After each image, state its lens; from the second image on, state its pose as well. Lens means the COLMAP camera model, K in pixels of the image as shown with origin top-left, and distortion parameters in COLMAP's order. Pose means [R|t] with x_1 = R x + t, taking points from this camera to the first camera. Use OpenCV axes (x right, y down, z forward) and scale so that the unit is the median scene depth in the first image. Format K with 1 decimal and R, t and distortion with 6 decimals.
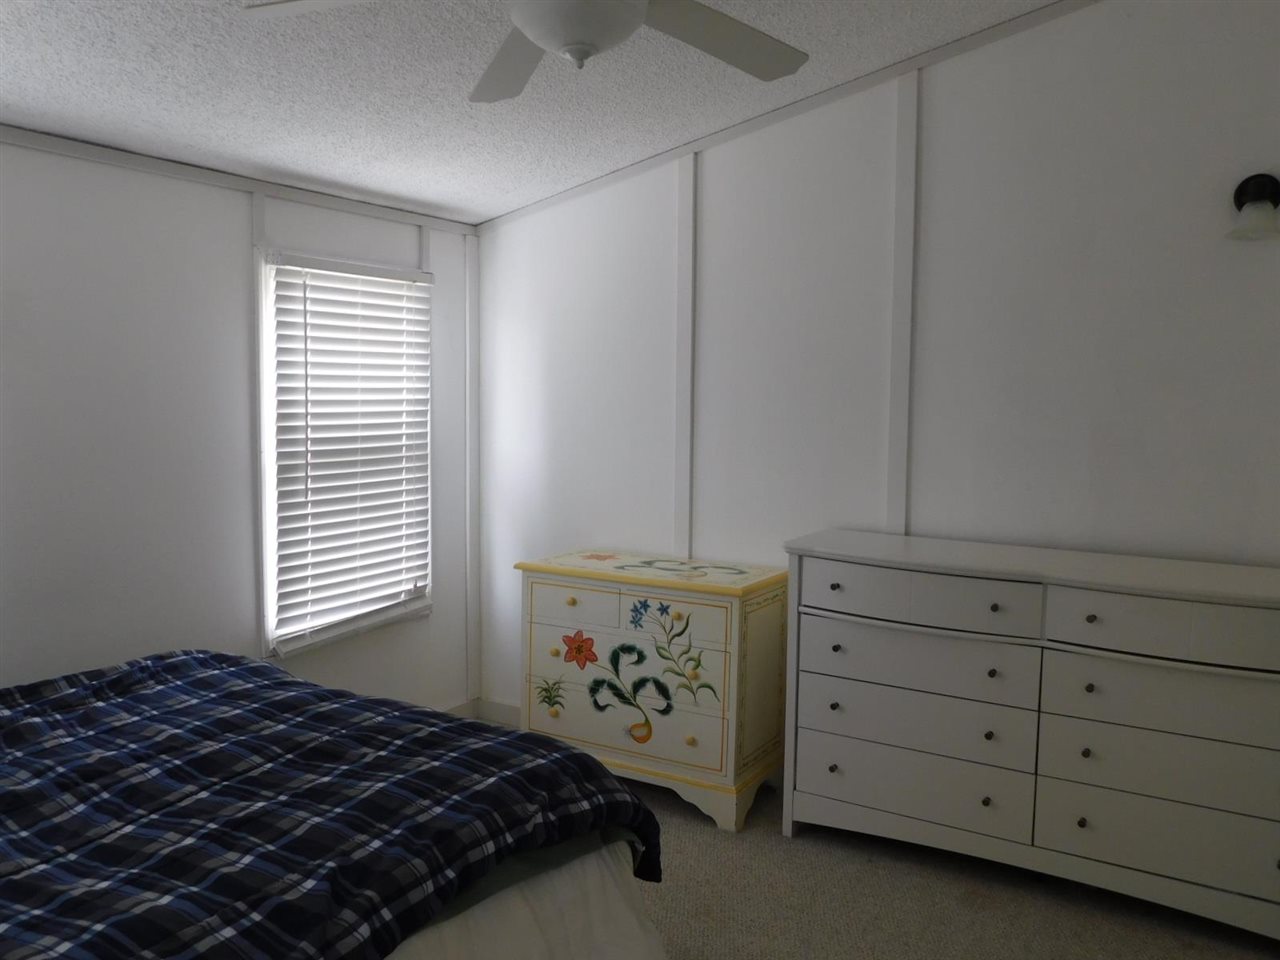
lens RADIAL K [[1026.8, 0, 640.0], [0, 1026.8, 480.0], [0, 0, 1]] dist [-0.006479, -0.002156]
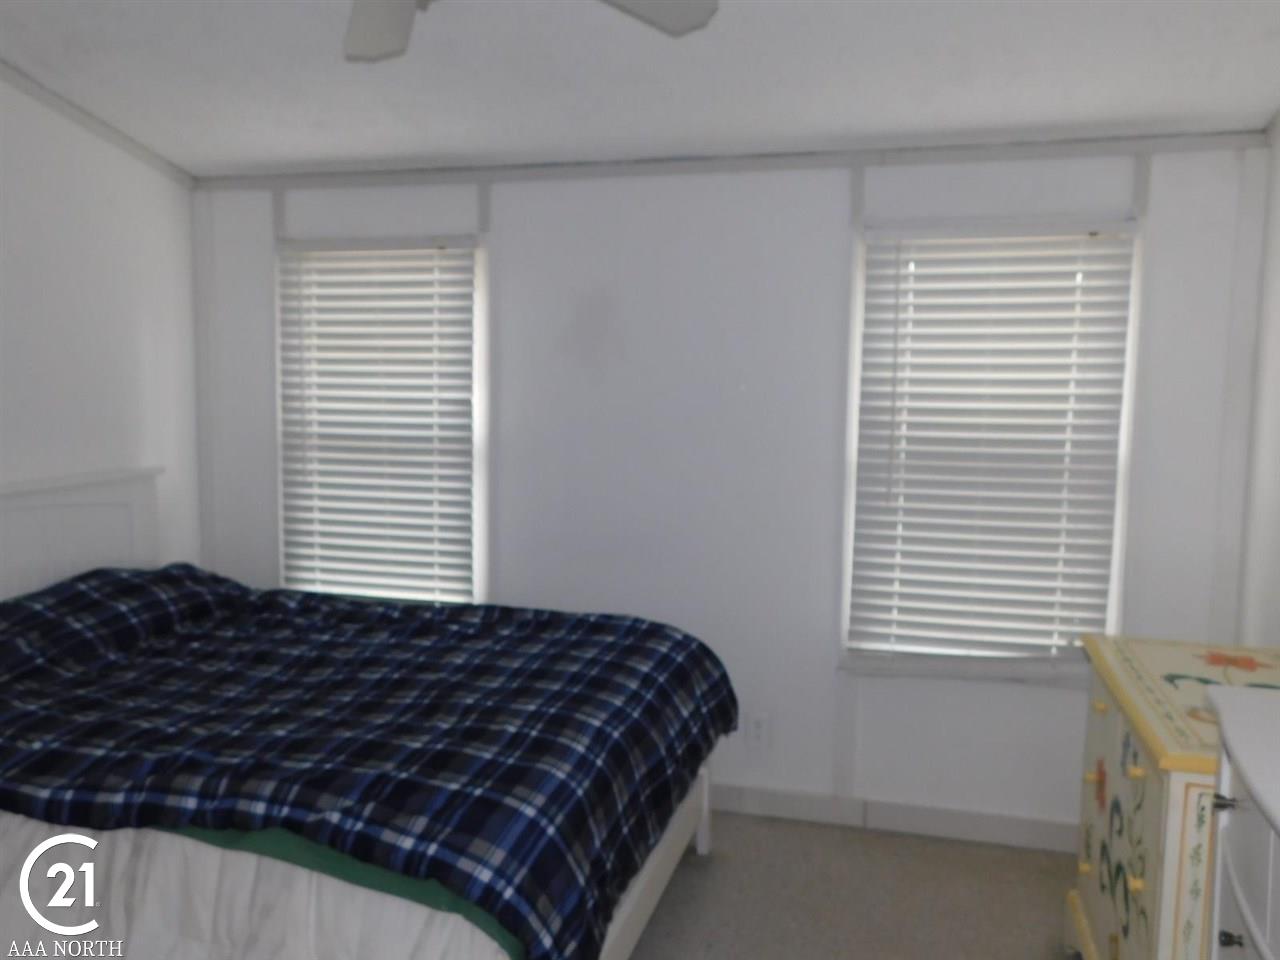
lens RADIAL K [[1074.4, 0, 639.1], [0, 1074.4, 507.3], [0, 0, 1]] dist [0.003096, -0.000354]
pose [[0.270898, 0.110056, -0.956296, 0.486053], [-0.095685, 0.991601, 0.087014, -0.037742], [0.957841, 0.067931, 0.279154, 0.525725]]
